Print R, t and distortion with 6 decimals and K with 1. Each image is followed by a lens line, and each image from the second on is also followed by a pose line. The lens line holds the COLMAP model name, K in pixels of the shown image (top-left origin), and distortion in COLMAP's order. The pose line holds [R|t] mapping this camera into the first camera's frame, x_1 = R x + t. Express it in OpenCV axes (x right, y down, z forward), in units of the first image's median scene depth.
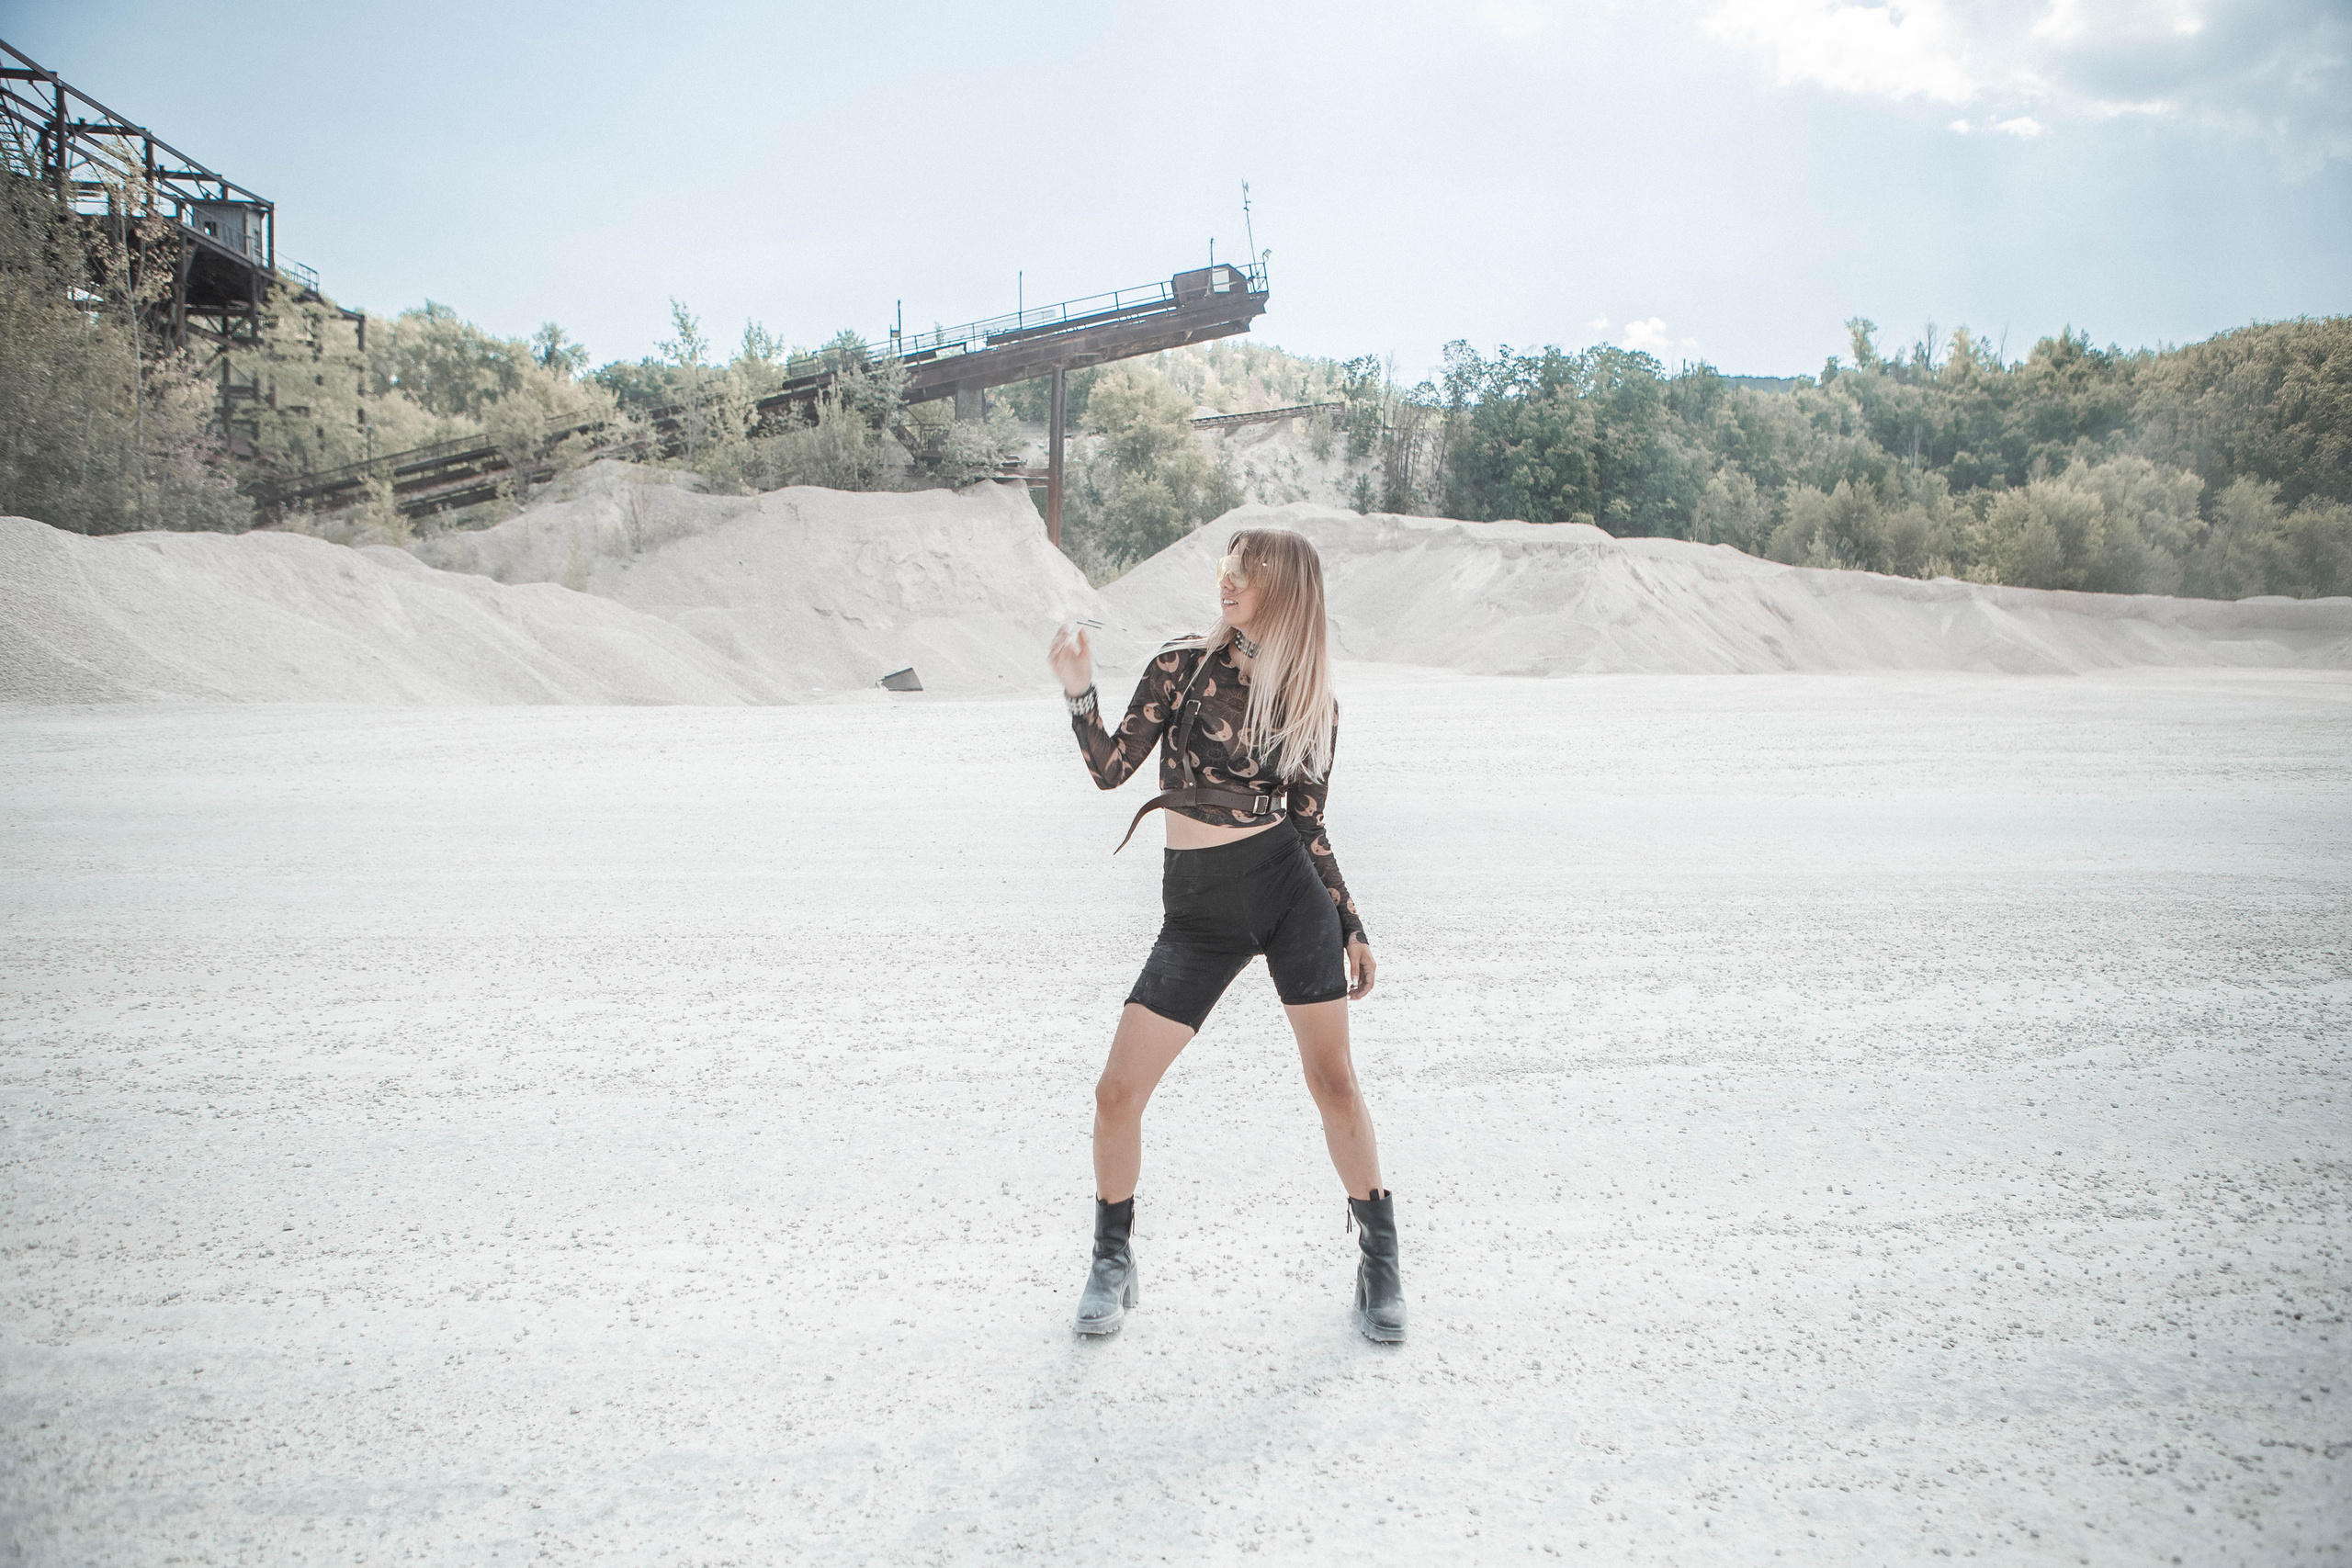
lens RADIAL K [[1605.4, 0, 1187.7], [0, 1605.4, 783.3], [0, 0, 1]] dist [-0.103734, 0.074747]
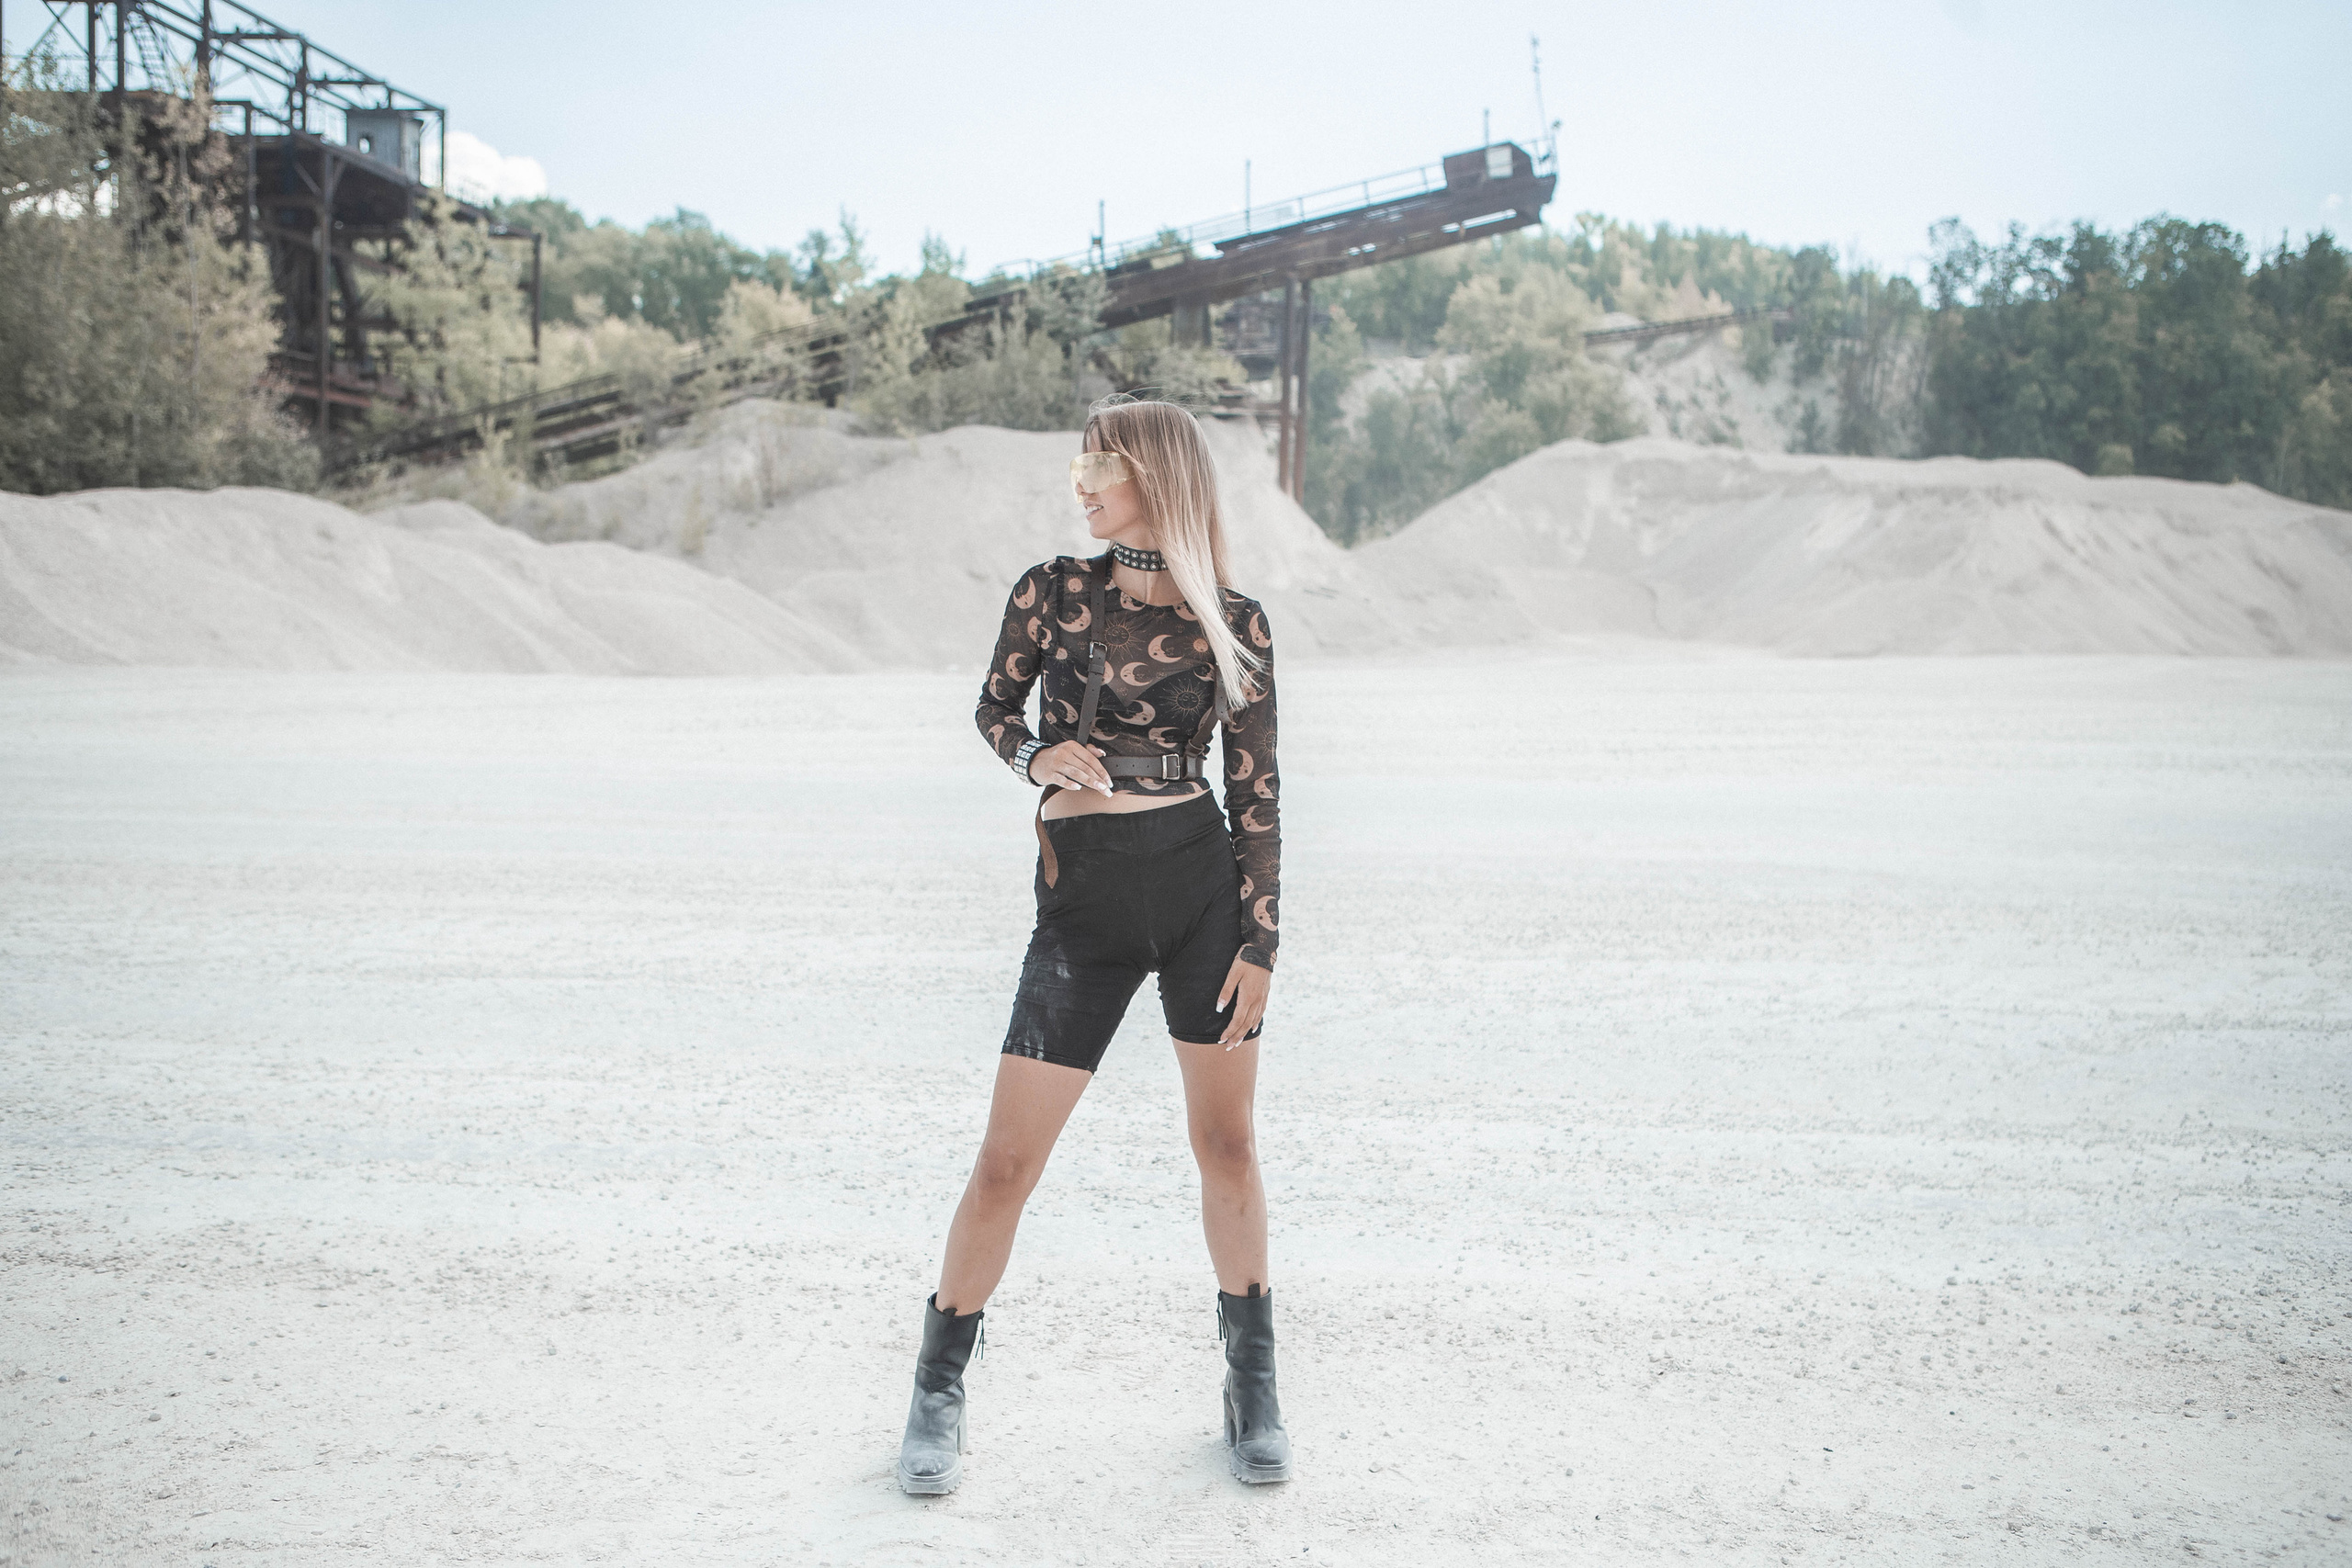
lens RADIAL K [[2044.8, 0, 1211.5], [0, 2044.8, 780.8], [0, 0, 1]] dist [-0.077442, 0.103367]
pose [[0.978804, 0.018628, -0.203950, 0.096760], [-0.020289, 0.999776, -0.006058, 0.003949], [0.203792, 0.010067, 0.978963, -0.026448]]
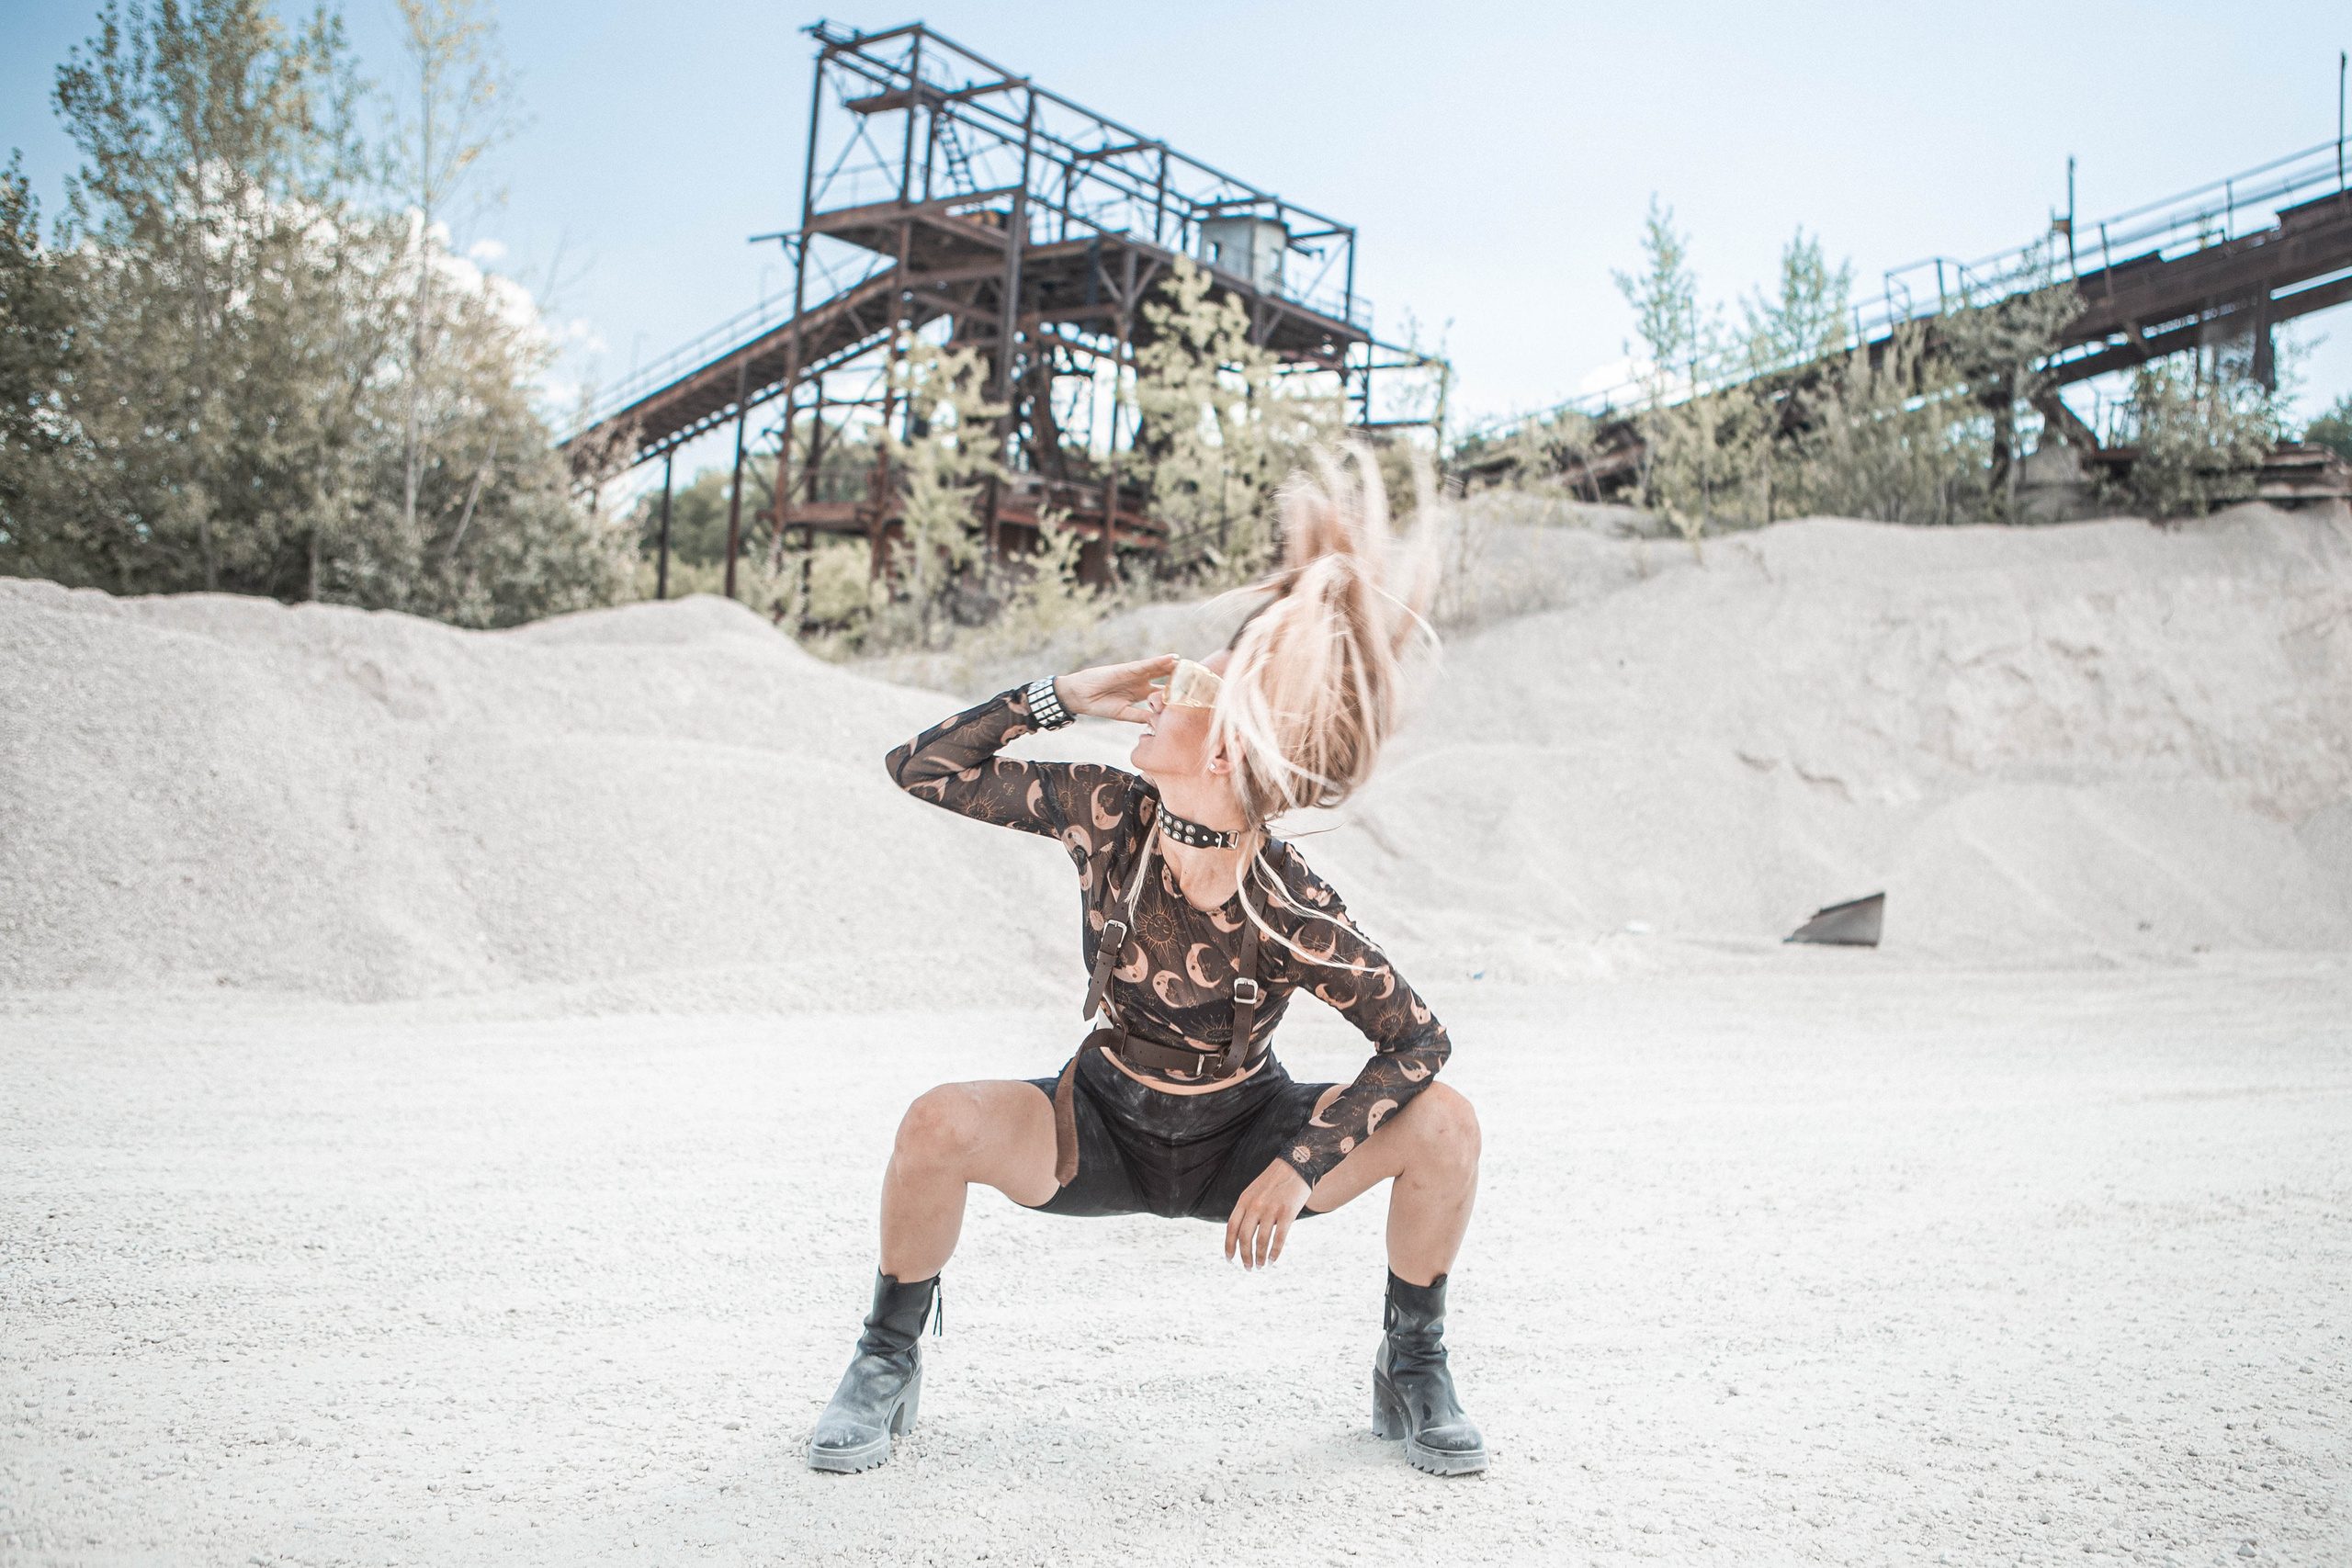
lens RADIAL K [[1981.5, 0, 1267.3], [0, 1981.5, 757.2], [0, 0, 1]] dist [-0.087150, 0.085118]
pose [[0.736166, 0.015699, -0.676619, 0.051229], [-0.101670, 0.990951, -0.087626, -0.036306], [0.669121, 0.133299, 0.731101, 0.401668]]
